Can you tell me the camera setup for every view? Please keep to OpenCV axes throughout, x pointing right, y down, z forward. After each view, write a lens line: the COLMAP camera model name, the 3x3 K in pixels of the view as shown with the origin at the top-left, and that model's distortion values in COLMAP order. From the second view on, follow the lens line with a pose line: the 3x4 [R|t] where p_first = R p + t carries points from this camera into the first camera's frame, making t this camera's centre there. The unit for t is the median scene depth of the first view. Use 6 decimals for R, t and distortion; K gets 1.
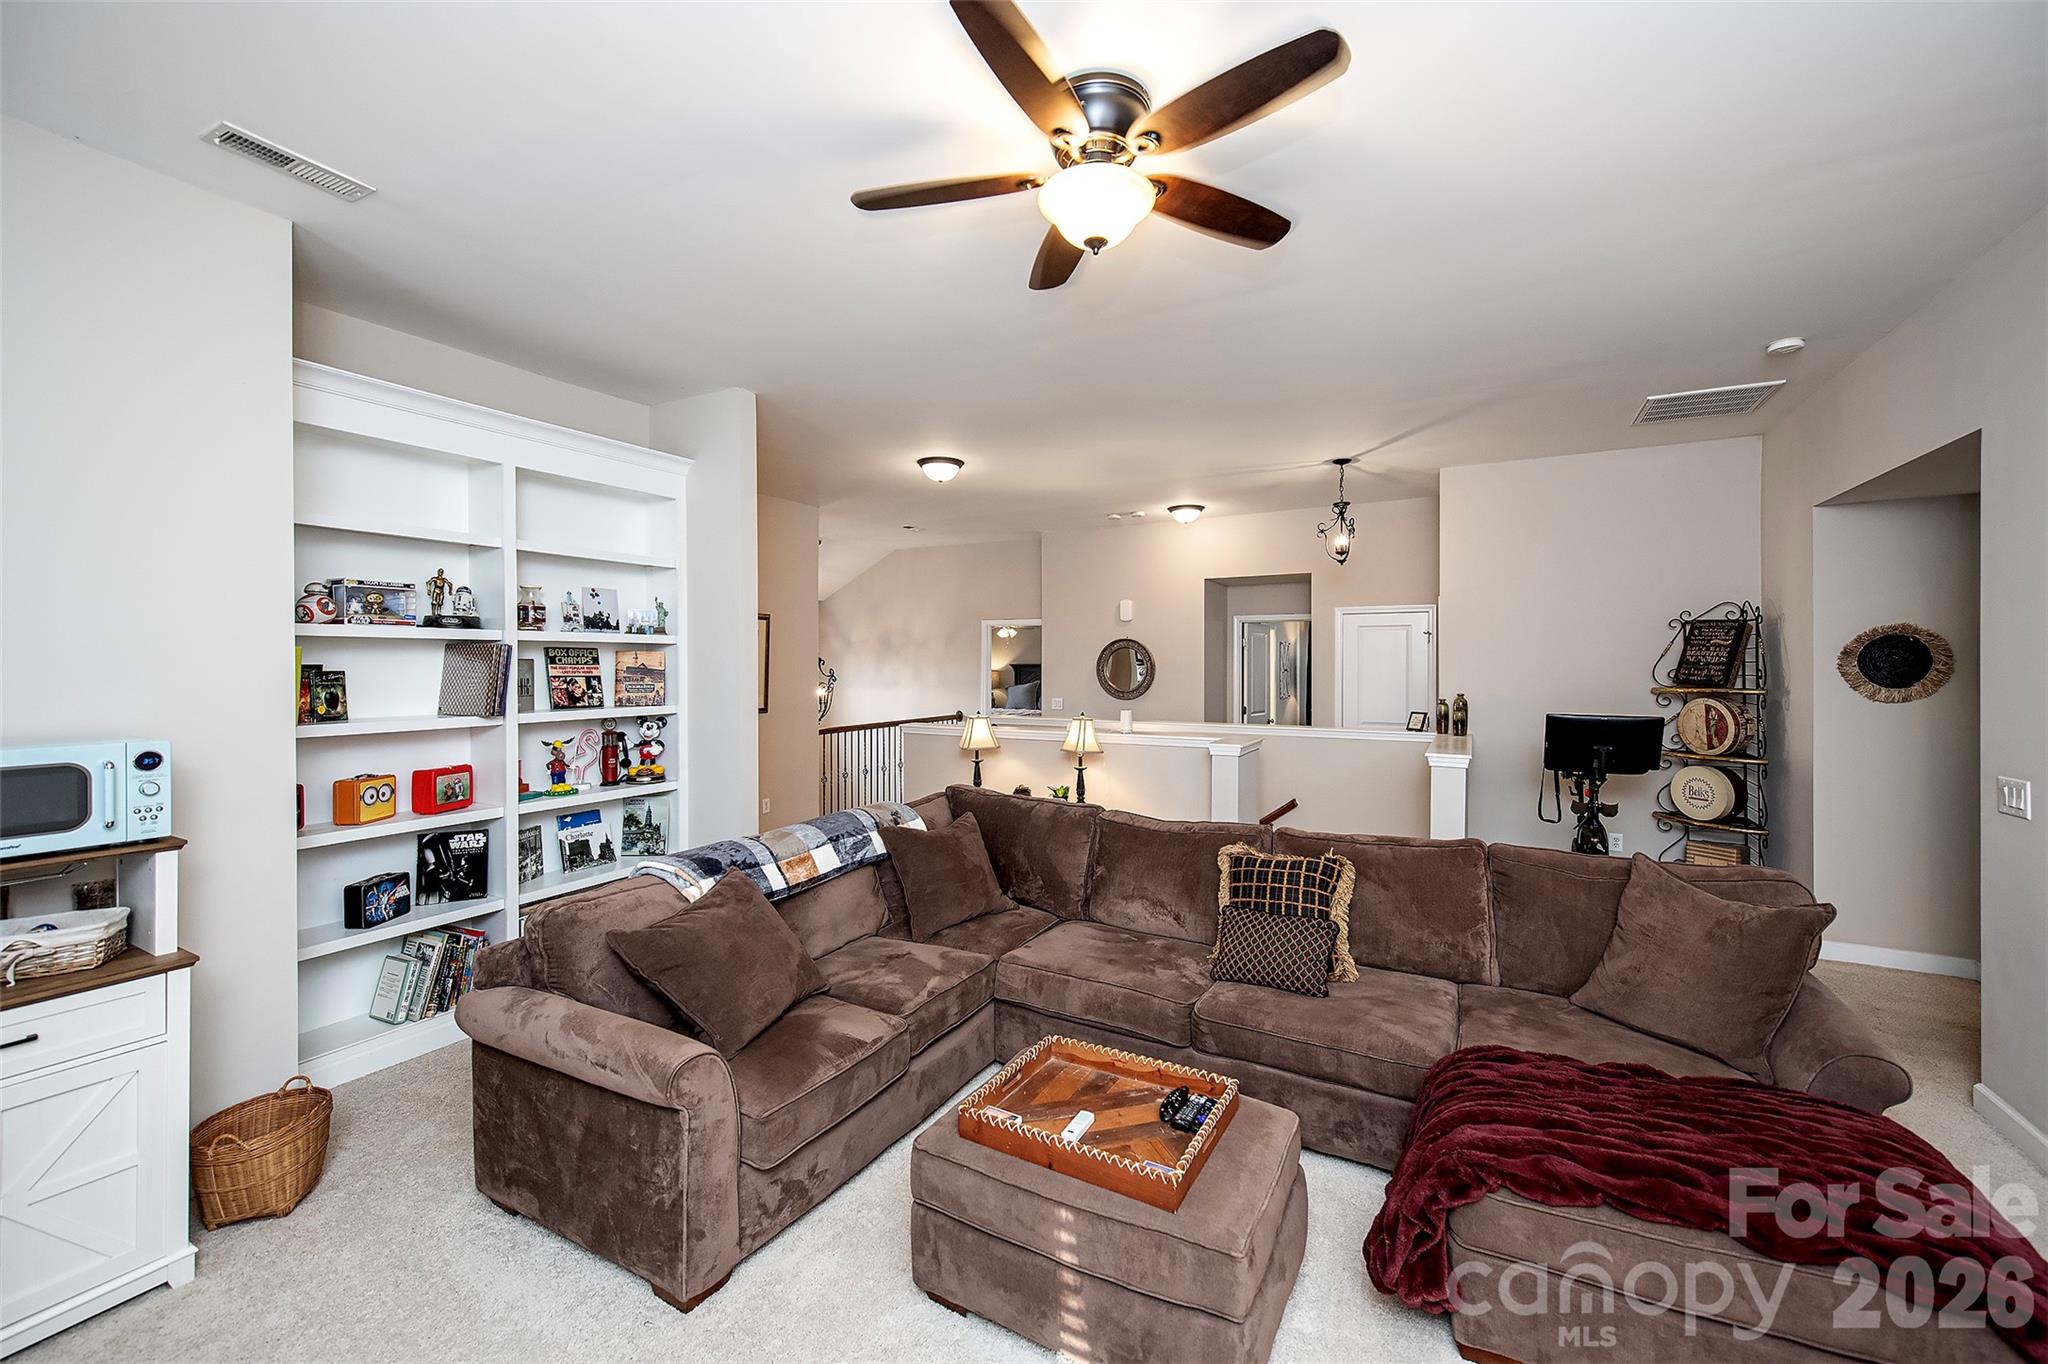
lens RADIAL K [[820.0, 0, 1031.7], [0, 820.0, 672.2], [0, 0, 1]] dist [-0.000208, -0.000372]
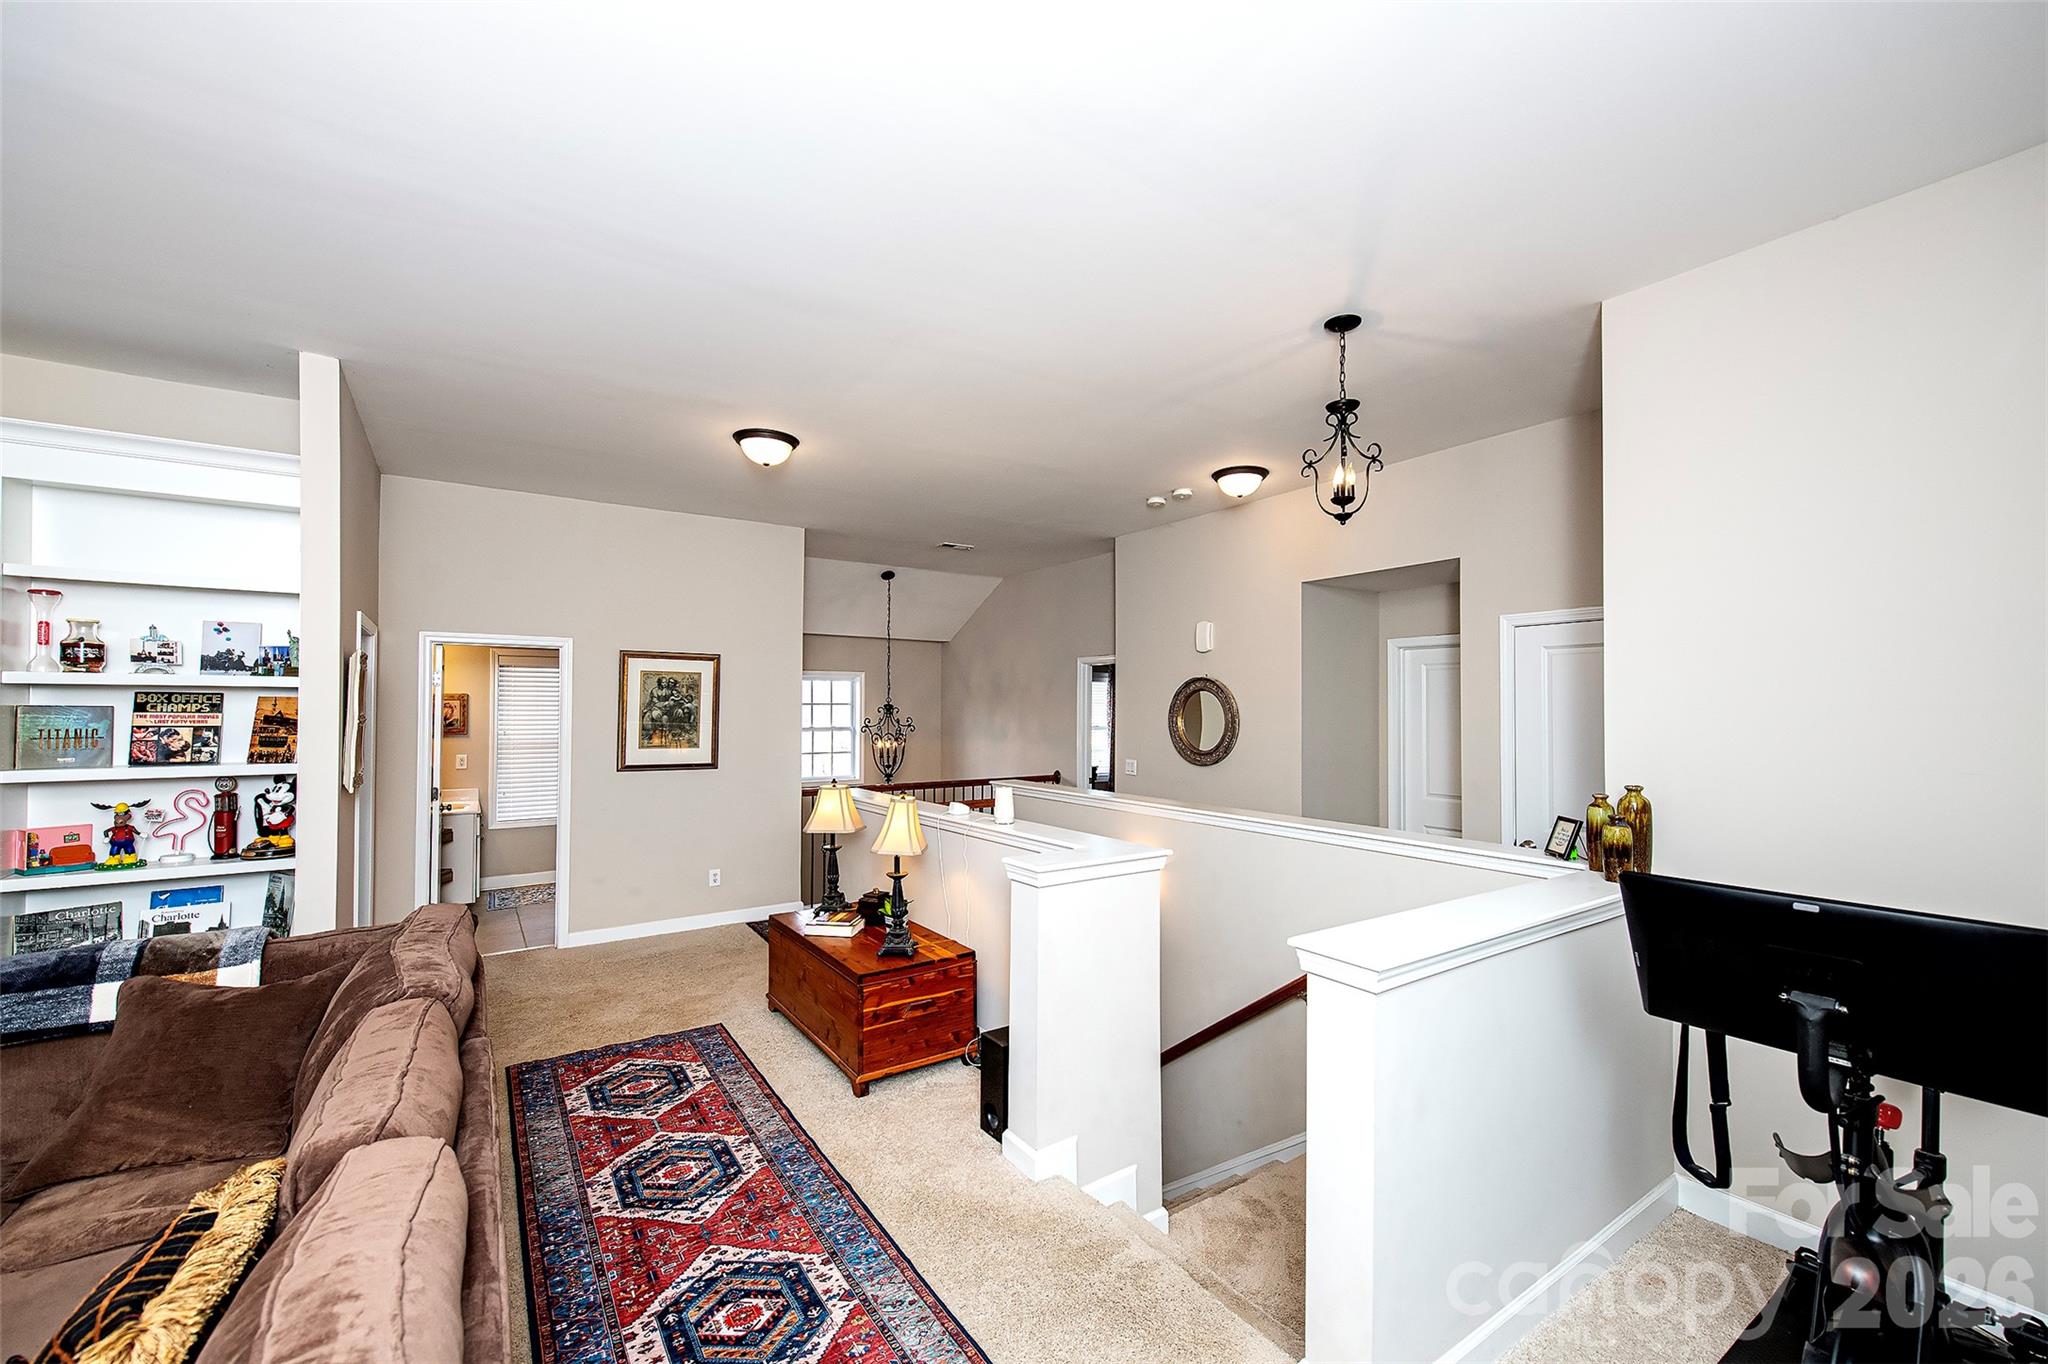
lens RADIAL K [[820.0, 0, 1023.4], [0, 820.0, 691.6], [0, 0, 1]] dist [-0.000208, -0.000372]
pose [[0.892685, -0.007557, -0.450618, 0.585612], [-0.008364, 0.999409, -0.033328, -0.009545], [0.450603, 0.033521, 0.892095, 0.620035]]
